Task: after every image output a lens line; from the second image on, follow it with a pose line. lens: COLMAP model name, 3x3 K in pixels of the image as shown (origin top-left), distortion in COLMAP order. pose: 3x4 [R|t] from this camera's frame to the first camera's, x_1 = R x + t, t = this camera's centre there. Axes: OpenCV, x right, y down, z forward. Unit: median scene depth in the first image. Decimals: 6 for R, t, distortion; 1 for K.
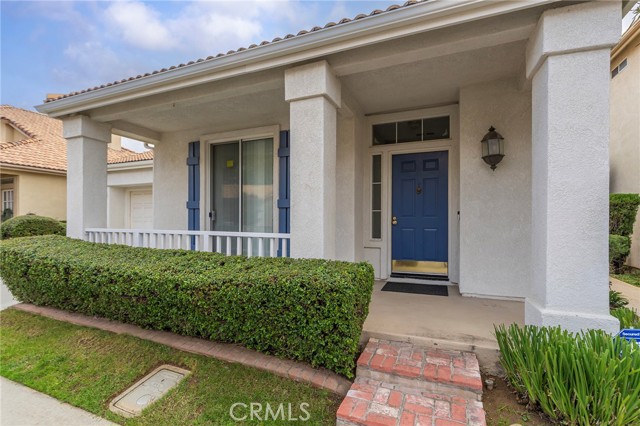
lens RADIAL K [[298.8, 0, 322.1], [0, 298.8, 216.0], [0, 0, 1]] dist [-0.001156, -0.000091]
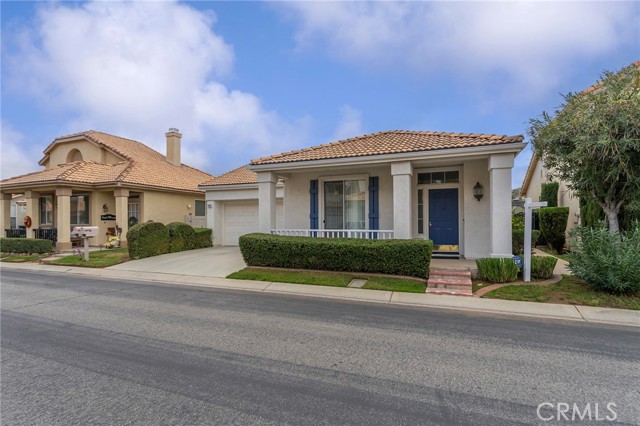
lens RADIAL K [[325.8, 0, 320.0], [0, 325.8, 213.0], [0, 0, 1]] dist [0.000695, -0.000082]
pose [[0.999954, -0.005716, 0.007647, -0.475305], [0.005848, 0.999831, -0.017445, -0.023629], [-0.007546, 0.017488, 0.999819, -1.068754]]
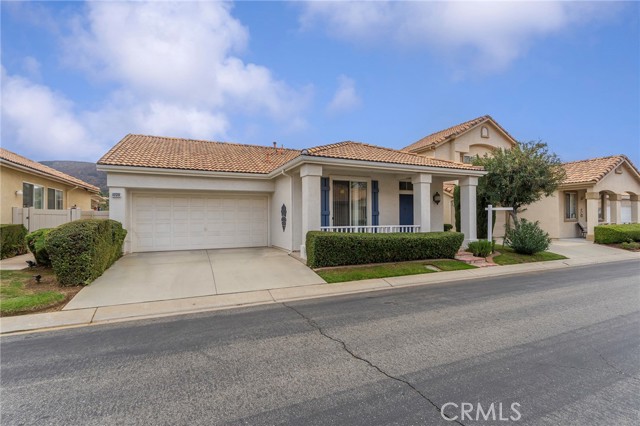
lens RADIAL K [[302.5, 0, 320.0], [0, 302.5, 213.0], [0, 0, 1]] dist [0.000643, -0.000119]
pose [[0.670186, 0.009016, 0.742138, -2.074626], [-0.002979, 0.999951, -0.009457, -0.022651], [-0.742187, 0.004127, 0.670180, -0.214027]]
